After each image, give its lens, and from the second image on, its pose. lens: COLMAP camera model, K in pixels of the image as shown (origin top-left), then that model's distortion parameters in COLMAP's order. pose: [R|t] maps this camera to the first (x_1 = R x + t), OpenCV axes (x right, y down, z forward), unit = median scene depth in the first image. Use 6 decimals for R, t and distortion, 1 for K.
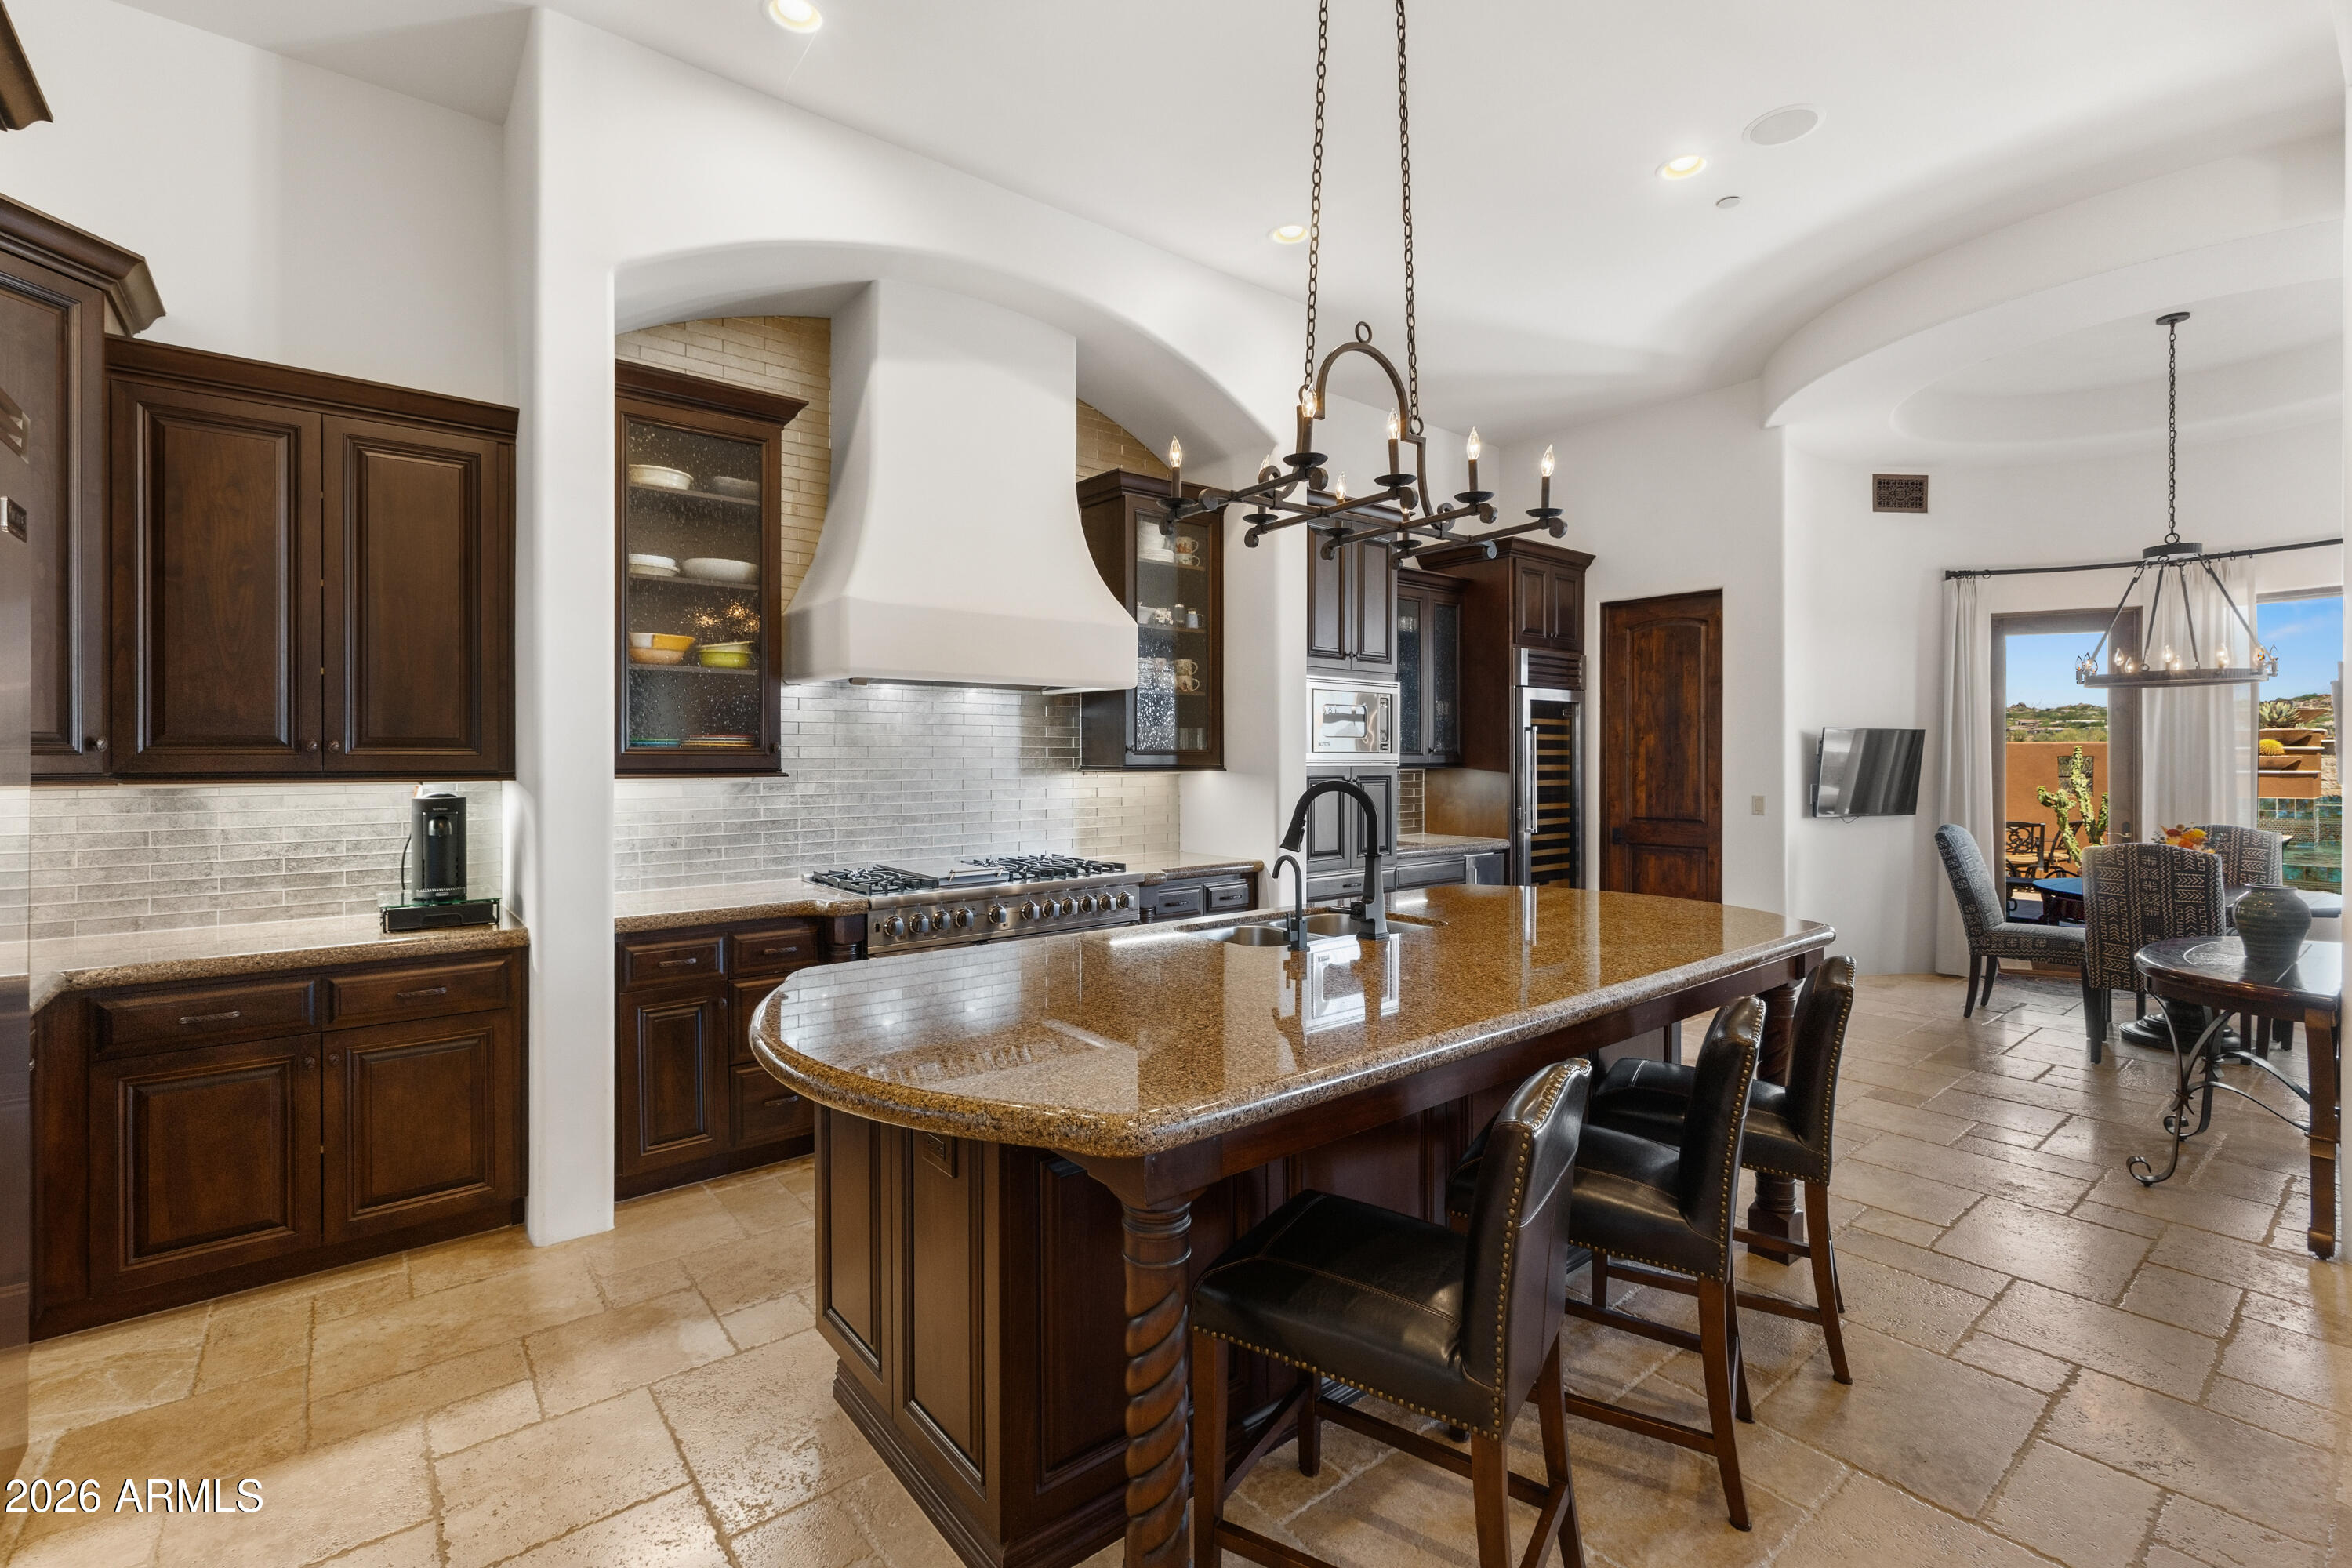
lens RADIAL K [[1036.7, 0, 1171.7], [0, 1036.7, 759.3], [0, 0, 1]] dist [-0.001388, 0.000370]
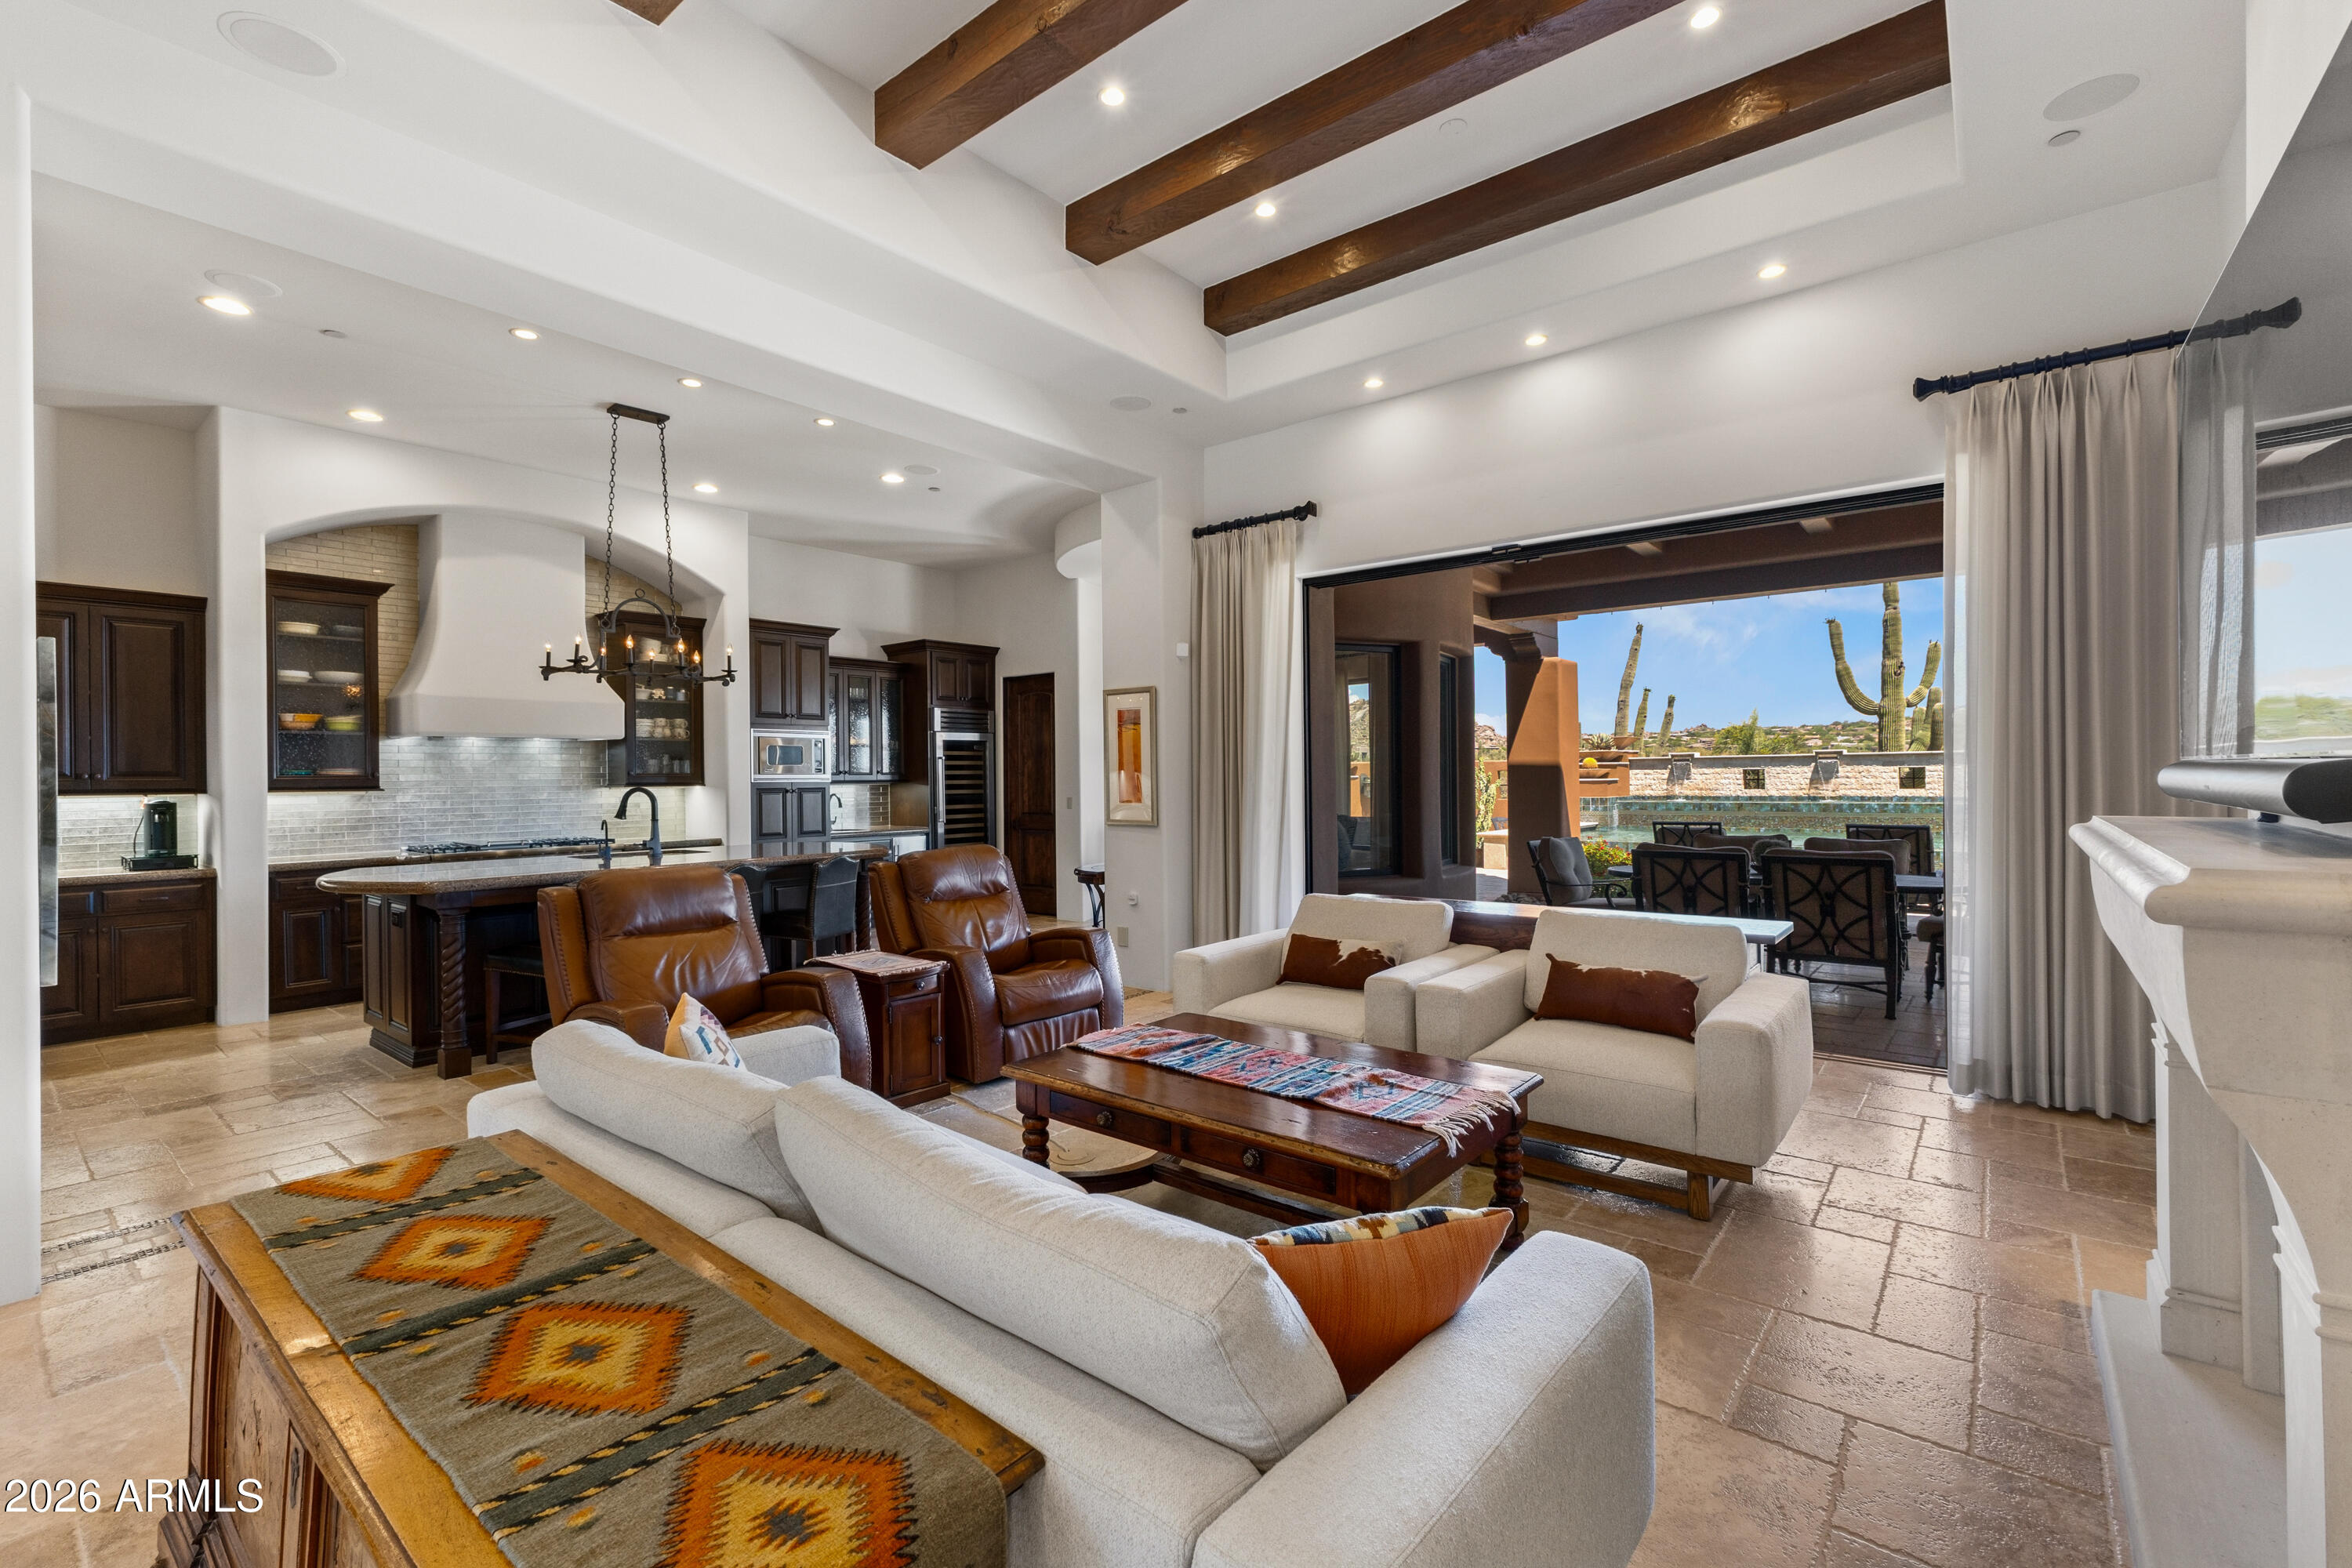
lens RADIAL K [[1001.0, 0, 1168.3], [0, 1001.0, 776.8], [0, 0, 1]] dist [-0.000527, 0.000564]
pose [[0.978126, -0.012812, 0.207619, 0.615313], [0.014115, 0.999889, -0.004797, 0.020385], [-0.207535, 0.007622, 0.978198, -1.006021]]
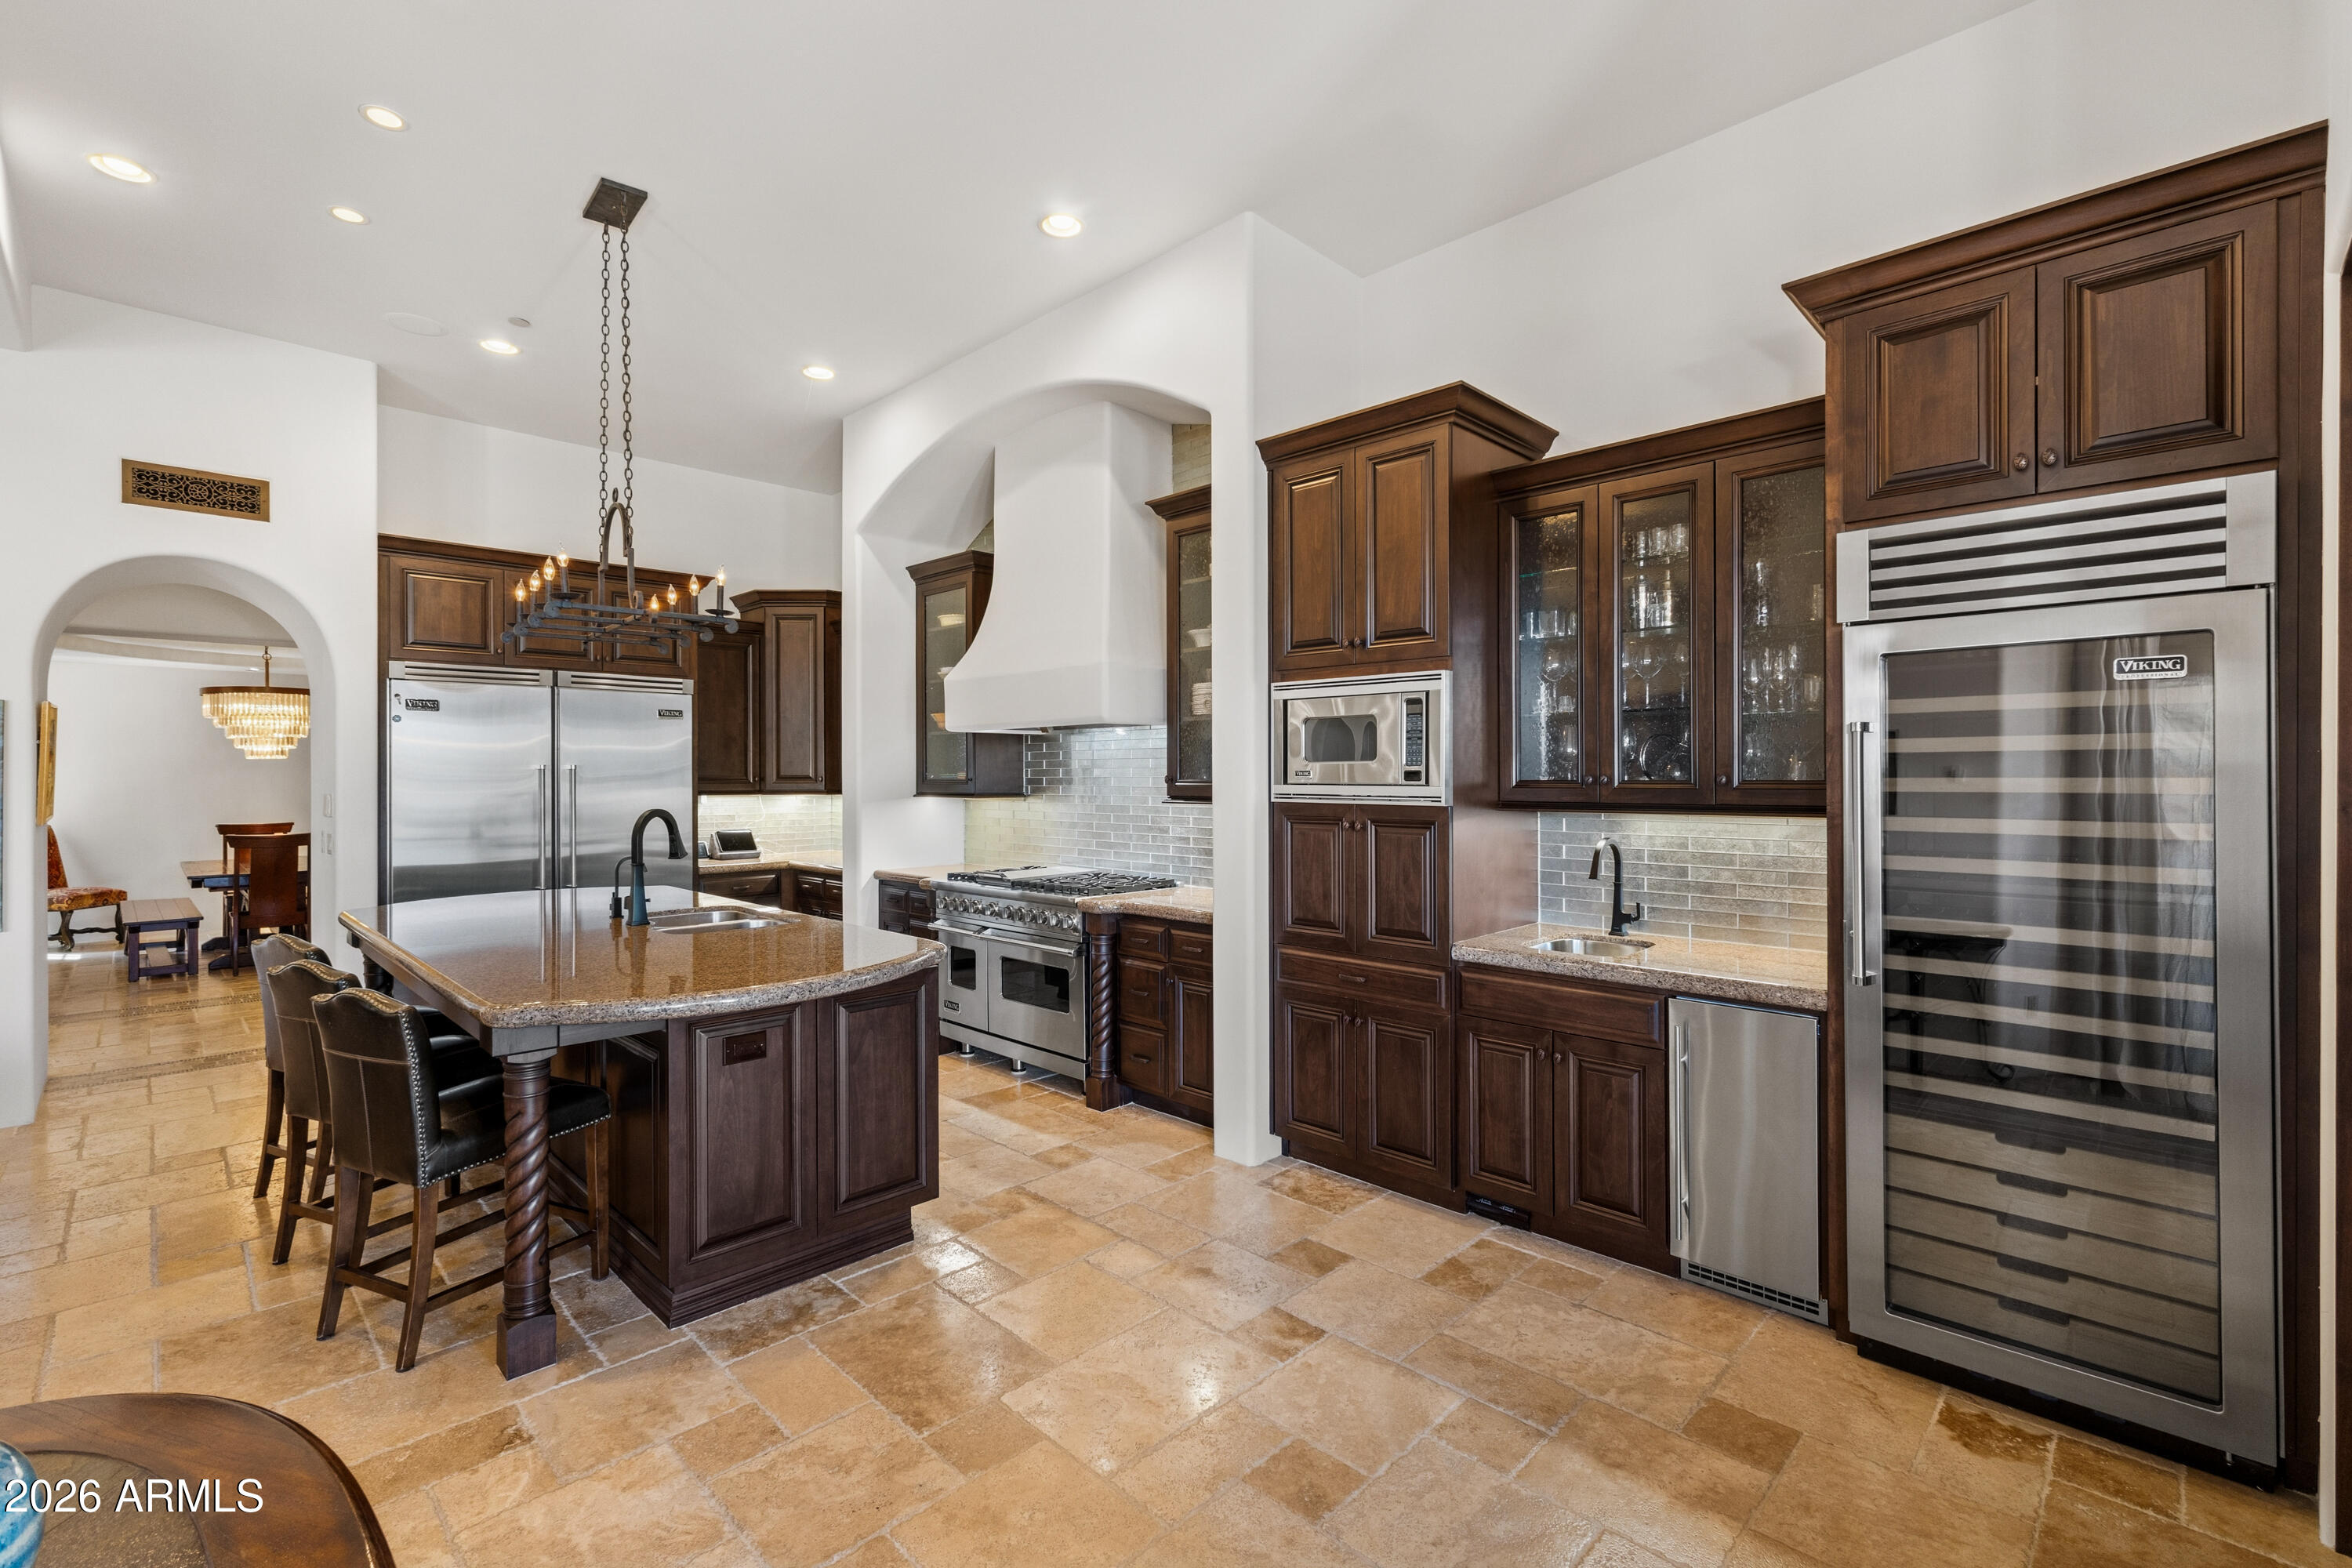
lens RADIAL K [[1067.7, 0, 1140.2], [0, 1067.7, 772.3], [0, 0, 1]] dist [-0.002478, -0.000262]
pose [[0.114154, -0.010592, -0.993407, 1.205289], [-0.010237, 0.999878, -0.011837, -0.006625], [0.993410, 0.011521, 0.114032, 1.136178]]
